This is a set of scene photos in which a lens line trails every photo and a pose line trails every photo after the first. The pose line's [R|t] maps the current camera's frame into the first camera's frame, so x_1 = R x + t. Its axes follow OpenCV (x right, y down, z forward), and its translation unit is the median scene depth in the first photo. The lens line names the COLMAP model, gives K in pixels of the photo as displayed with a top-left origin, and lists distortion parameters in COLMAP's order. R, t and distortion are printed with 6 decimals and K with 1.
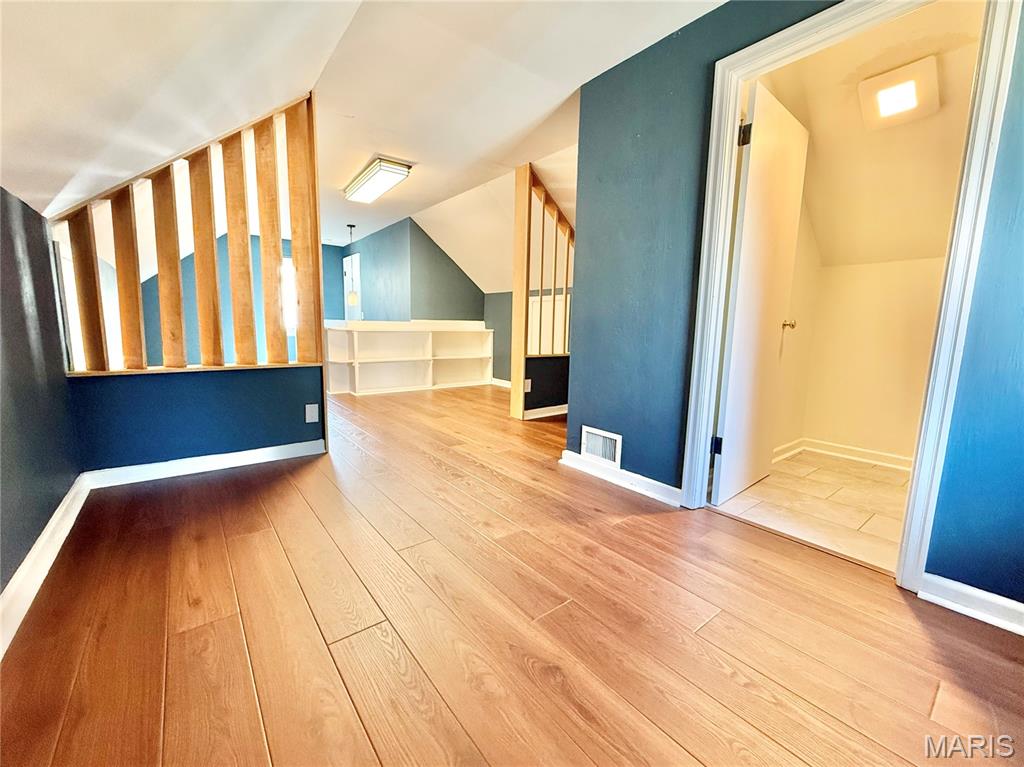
lens RADIAL K [[419.7, 0, 510.7], [0, 419.7, 384.0], [0, 0, 1]] dist [0.000075, -0.000587]
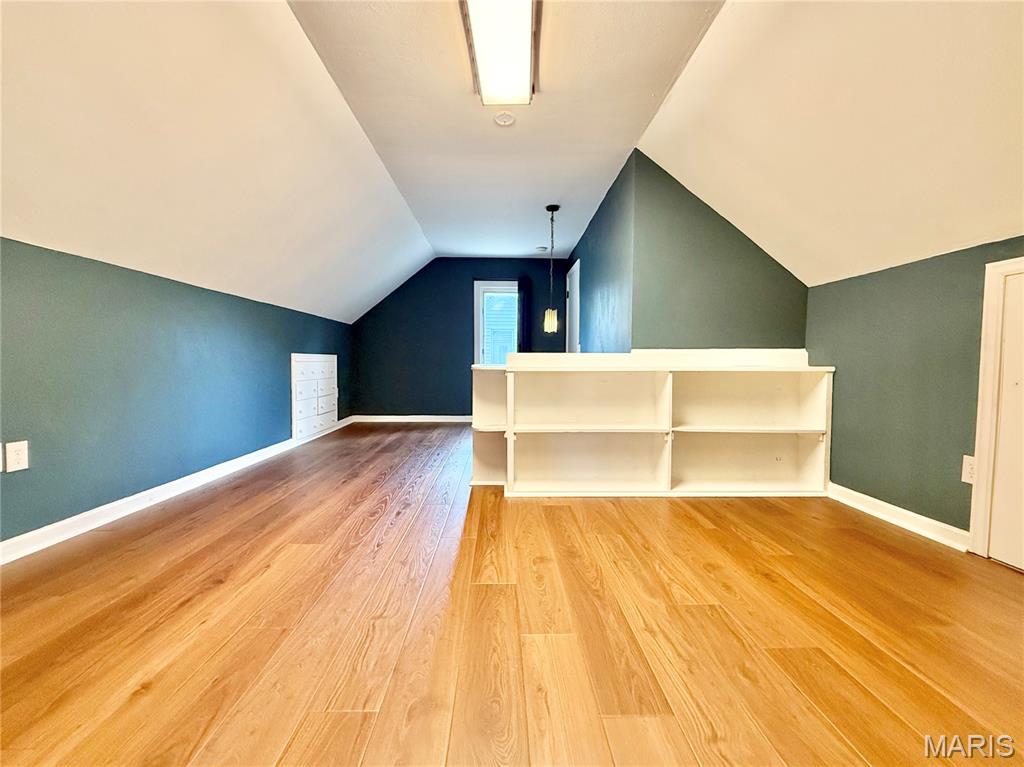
lens RADIAL K [[419.7, 0, 505.2], [0, 419.7, 382.4], [0, 0, 1]] dist [0.000075, -0.000587]
pose [[0.788717, 0.009666, -0.614681, -0.043696], [-0.071036, 0.994612, -0.075509, -0.061443], [0.610639, 0.103220, 0.785154, 0.487235]]
